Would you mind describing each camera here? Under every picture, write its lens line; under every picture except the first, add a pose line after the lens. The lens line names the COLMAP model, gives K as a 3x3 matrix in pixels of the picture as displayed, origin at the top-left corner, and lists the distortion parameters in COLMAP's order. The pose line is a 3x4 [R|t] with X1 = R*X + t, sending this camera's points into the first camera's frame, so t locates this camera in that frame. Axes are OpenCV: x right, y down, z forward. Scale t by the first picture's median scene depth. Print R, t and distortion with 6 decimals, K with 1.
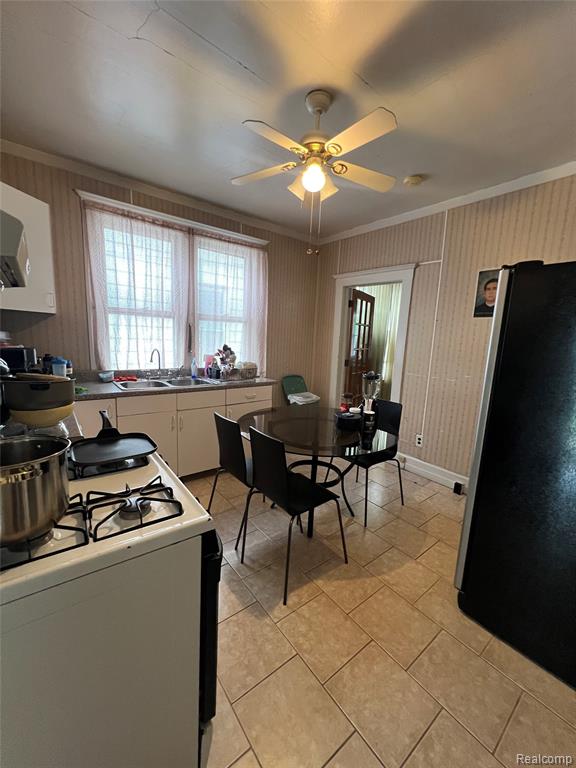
lens RADIAL K [[308.1, 0, 290.8], [0, 308.1, 382.4], [0, 0, 1]] dist [-0.010156, 0.000103]
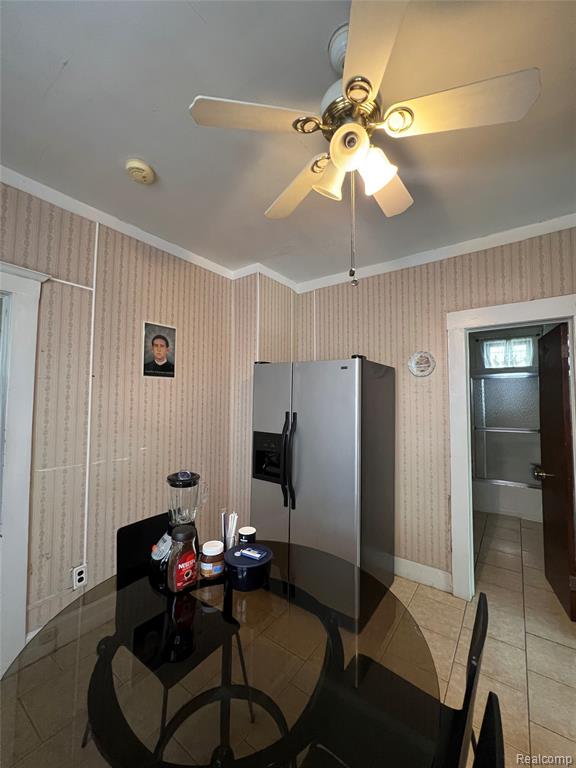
lens RADIAL K [[308.1, 0, 289.4], [0, 308.1, 381.8], [0, 0, 1]] dist [-0.010156, 0.000103]
pose [[-0.272195, 0.003943, 0.962234, -0.305663], [0.125326, 0.991619, 0.031388, -0.176432], [-0.954046, 0.129137, -0.270408, 0.867546]]
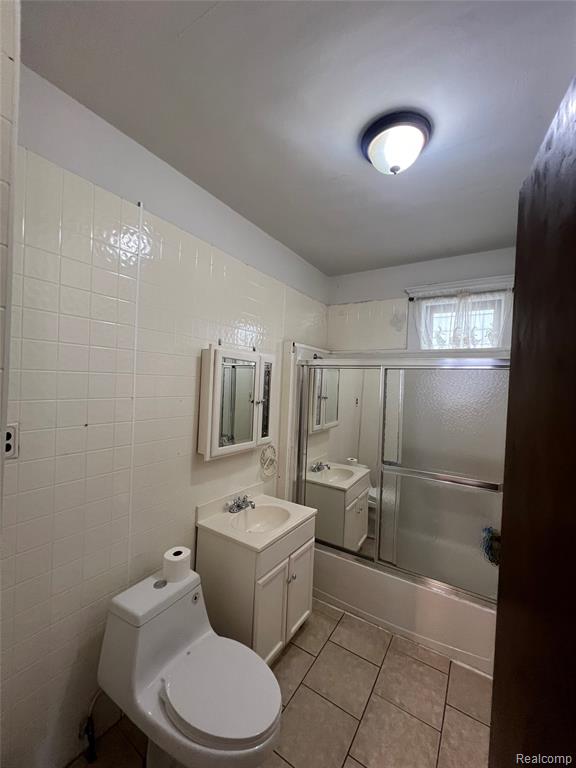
lens RADIAL K [[308.1, 0, 288.6], [0, 308.1, 385.3], [0, 0, 1]] dist [-0.010156, 0.000103]
pose [[-0.329231, -0.076029, 0.941184, -0.218364], [0.091054, 0.989552, 0.111787, -0.164001], [-0.939849, 0.122502, -0.318869, 0.744325]]
